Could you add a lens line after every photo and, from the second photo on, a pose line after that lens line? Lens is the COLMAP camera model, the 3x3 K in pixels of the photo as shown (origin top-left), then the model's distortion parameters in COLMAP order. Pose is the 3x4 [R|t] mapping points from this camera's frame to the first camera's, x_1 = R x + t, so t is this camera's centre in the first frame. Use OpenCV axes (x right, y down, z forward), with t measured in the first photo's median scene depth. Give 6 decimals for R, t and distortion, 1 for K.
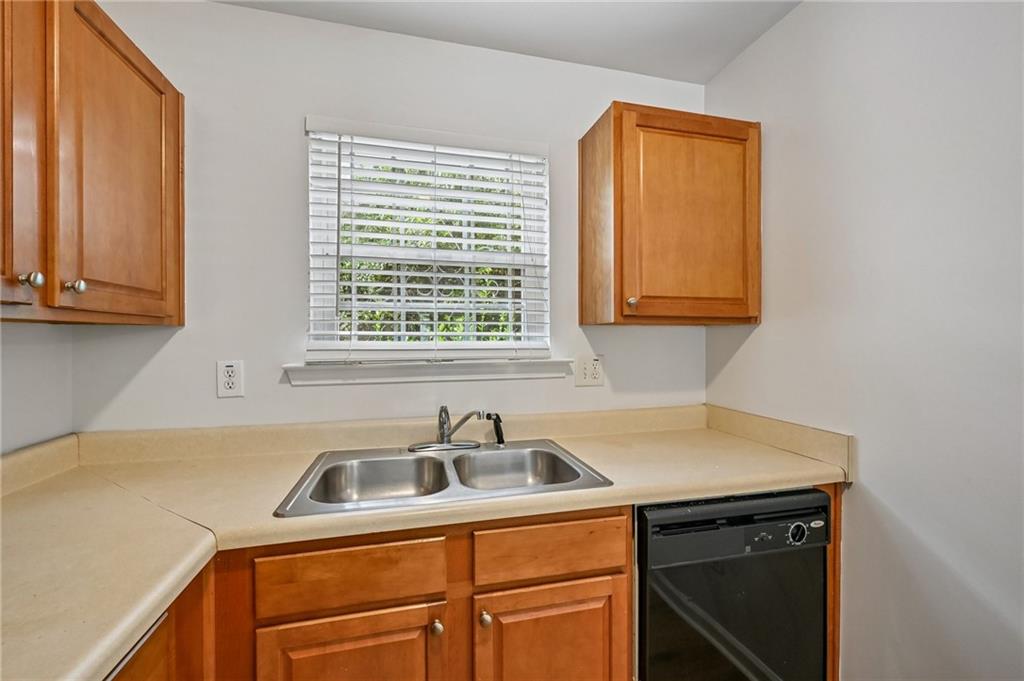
lens RADIAL K [[420.0, 0, 510.9], [0, 420.0, 341.0], [0, 0, 1]] dist [-0.002032, -0.000421]
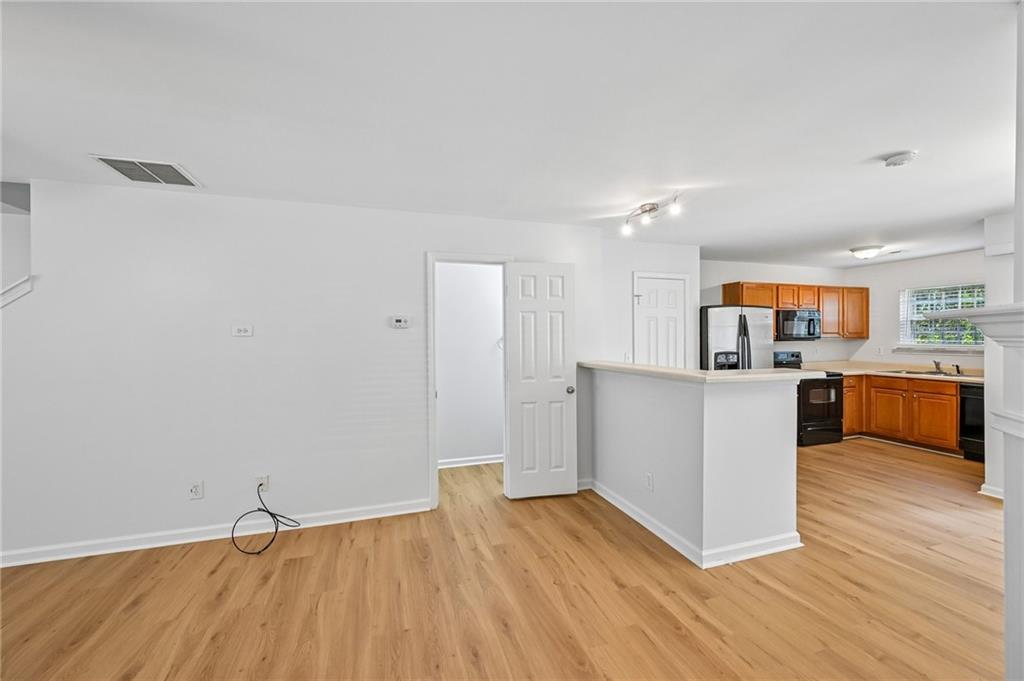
lens RADIAL K [[403.4, 0, 513.7], [0, 403.4, 336.0], [0, 0, 1]] dist [0.000515, -0.000354]
pose [[0.054799, 0.002150, -0.998495, 3.481377], [-0.000168, 0.999998, 0.002144, -0.078230], [0.998497, 0.000050, 0.054799, -3.180064]]
